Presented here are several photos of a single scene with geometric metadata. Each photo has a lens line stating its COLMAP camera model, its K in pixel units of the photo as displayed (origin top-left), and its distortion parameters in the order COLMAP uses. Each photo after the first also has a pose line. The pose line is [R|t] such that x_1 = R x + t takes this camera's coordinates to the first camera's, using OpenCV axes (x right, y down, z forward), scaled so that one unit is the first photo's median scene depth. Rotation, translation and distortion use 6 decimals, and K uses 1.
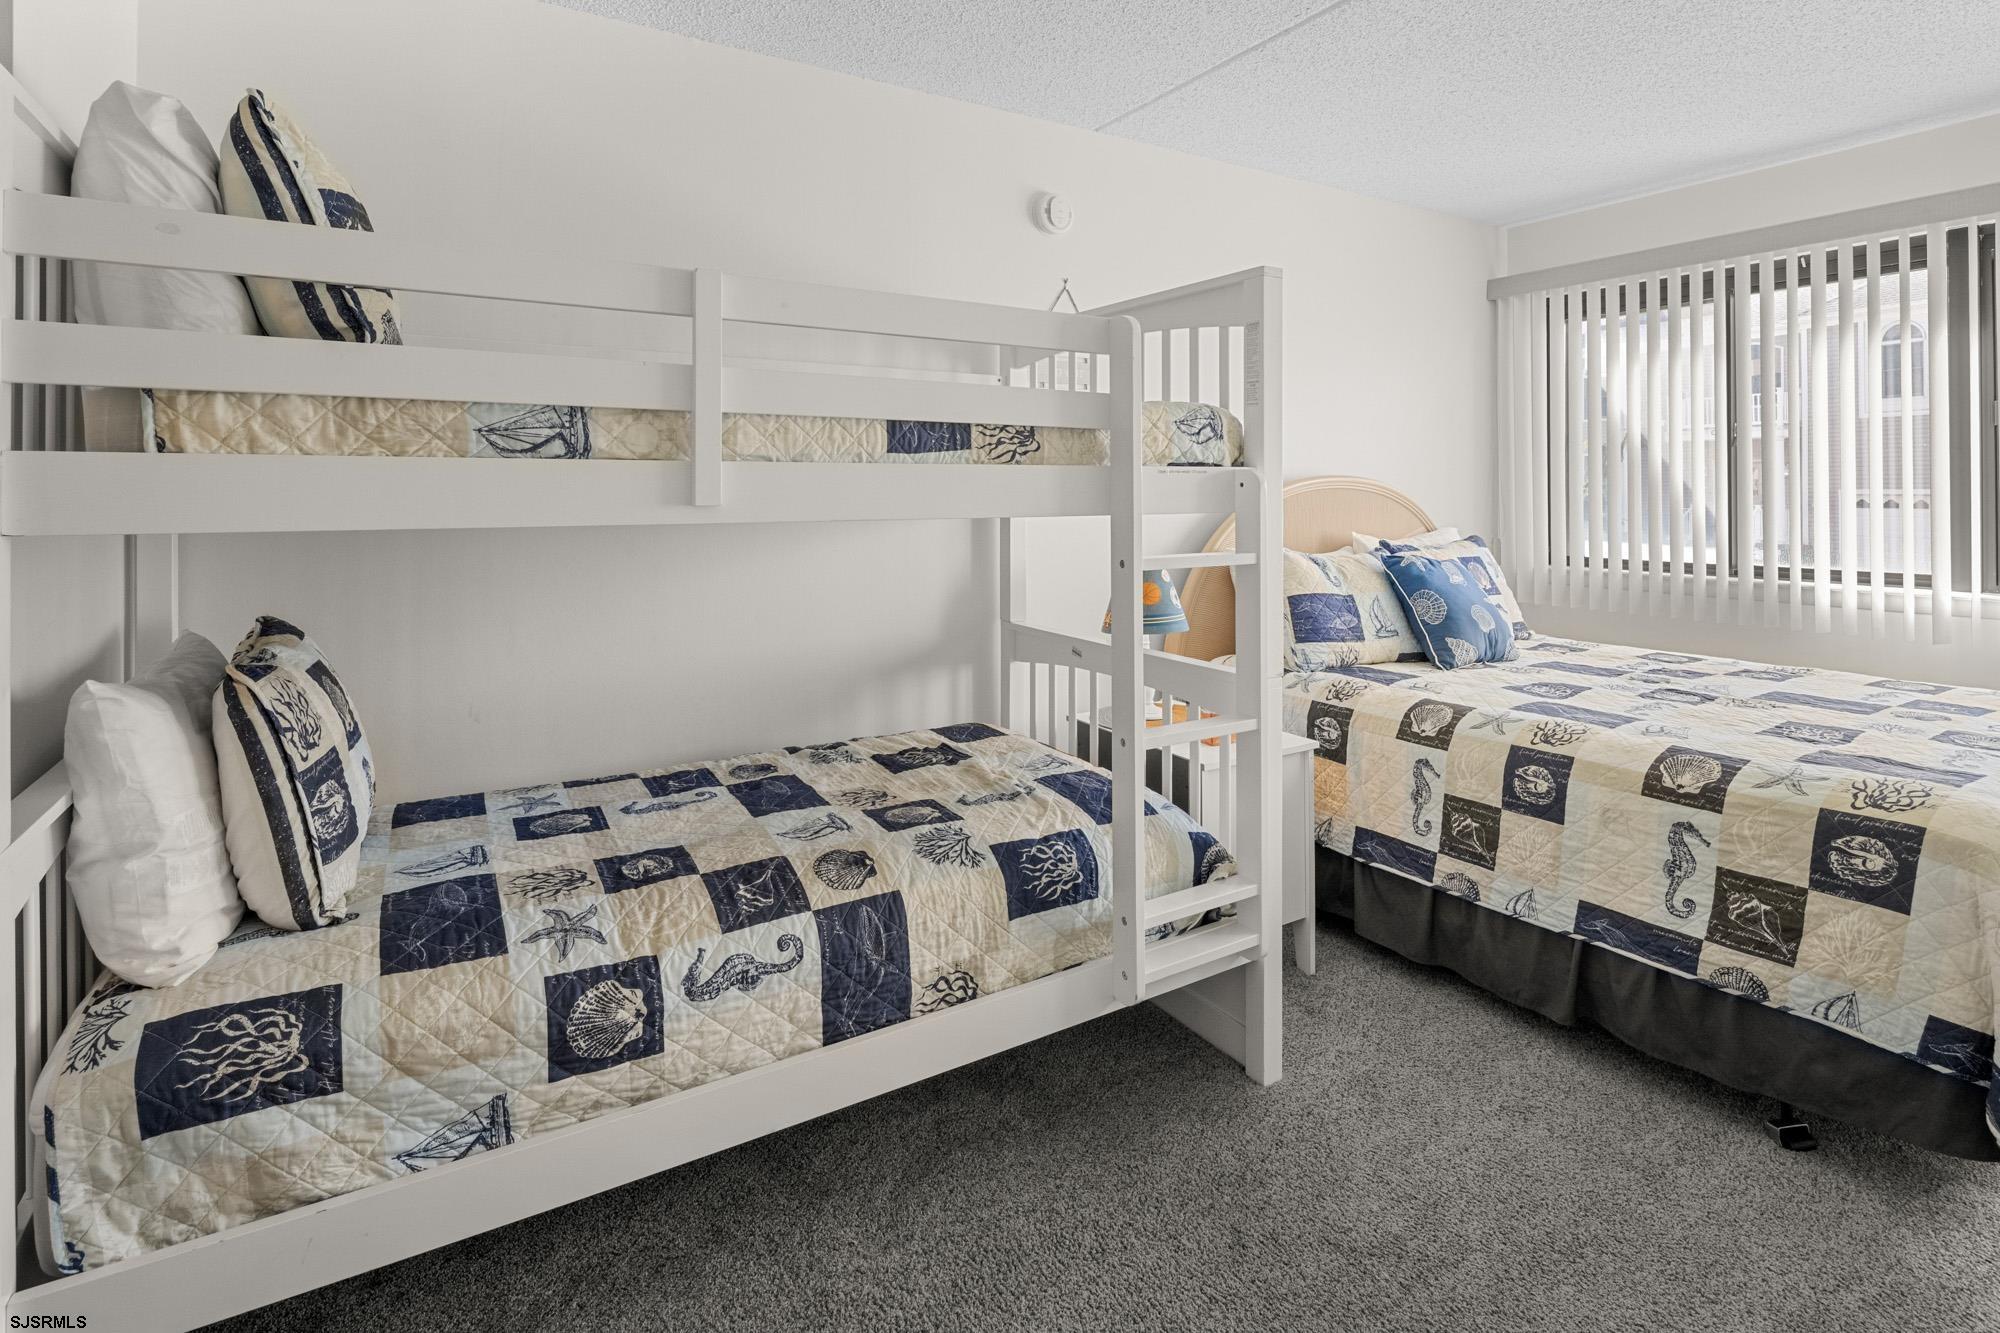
lens RADIAL K [[984.6, 0, 1009.8], [0, 984.6, 484.3], [0, 0, 1]] dist [0.004668, -0.006012]
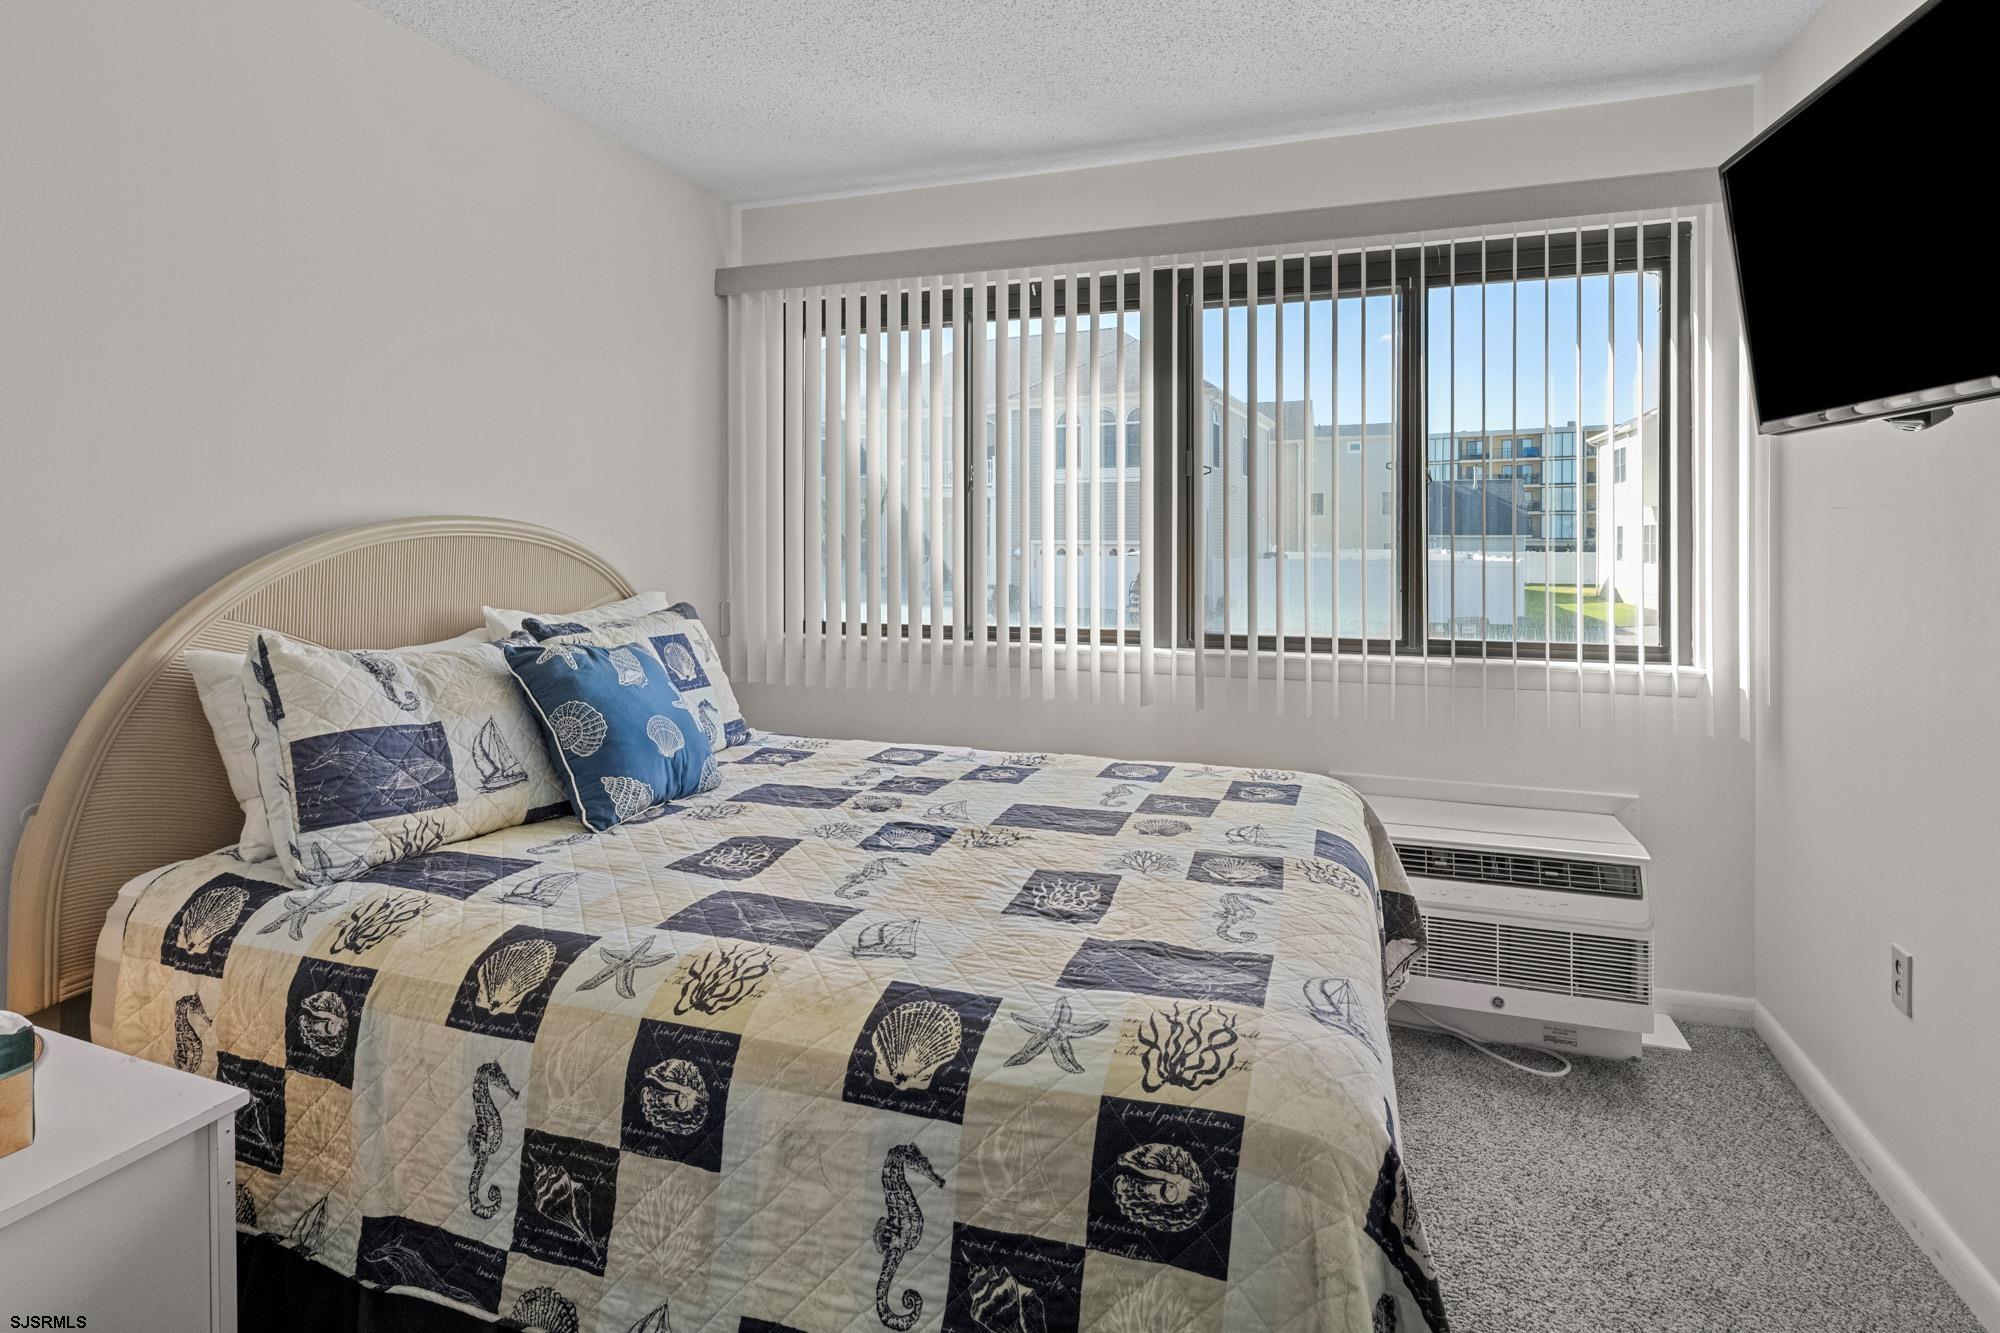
lens RADIAL K [[984.6, 0, 1013.5], [0, 984.6, 536.0], [0, 0, 1]] dist [0.004668, -0.006012]
pose [[0.774530, 0.005794, 0.632511, 0.291322], [-0.008795, 0.999960, 0.001610, -0.000662], [-0.632476, -0.006810, 0.774550, 0.411472]]
